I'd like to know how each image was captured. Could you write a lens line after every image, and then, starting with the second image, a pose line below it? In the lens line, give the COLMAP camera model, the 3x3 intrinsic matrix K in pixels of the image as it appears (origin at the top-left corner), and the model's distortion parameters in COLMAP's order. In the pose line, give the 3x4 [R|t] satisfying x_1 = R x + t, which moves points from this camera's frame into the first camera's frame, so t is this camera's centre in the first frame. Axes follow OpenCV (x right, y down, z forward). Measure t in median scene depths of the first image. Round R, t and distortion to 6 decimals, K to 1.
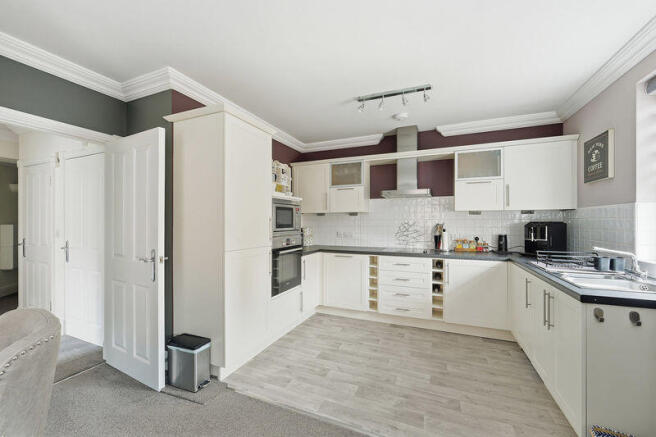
lens RADIAL K [[262.6, 0, 327.3], [0, 262.6, 221.0], [0, 0, 1]] dist [-0.001210, 0.000119]
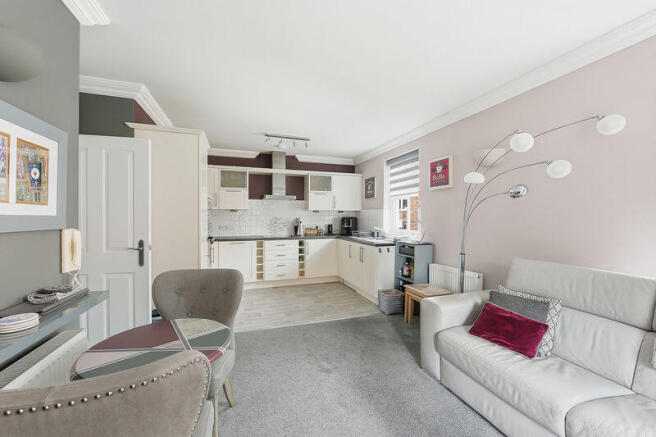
lens RADIAL K [[262.6, 0, 327.3], [0, 262.6, 221.0], [0, 0, 1]] dist [-0.001210, 0.000119]
pose [[0.742159, -0.009223, 0.670160, -0.522857], [-0.003921, 0.999828, 0.018103, -0.001917], [-0.670212, -0.016063, 0.741996, -0.288930]]
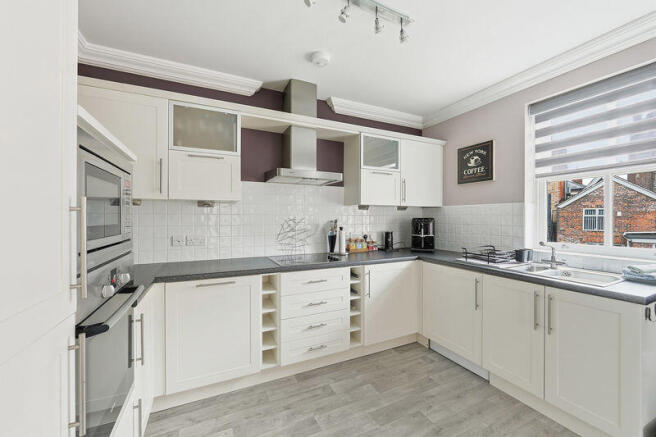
lens RADIAL K [[262.1, 0, 329.5], [0, 262.1, 217.7], [0, 0, 1]] dist [-0.008921, 0.000258]
pose [[0.656449, 0.002684, 0.754365, -0.197636], [-0.004116, 0.999992, 0.000023, 0.003214], [-0.754359, -0.003120, 0.656455, 0.536891]]
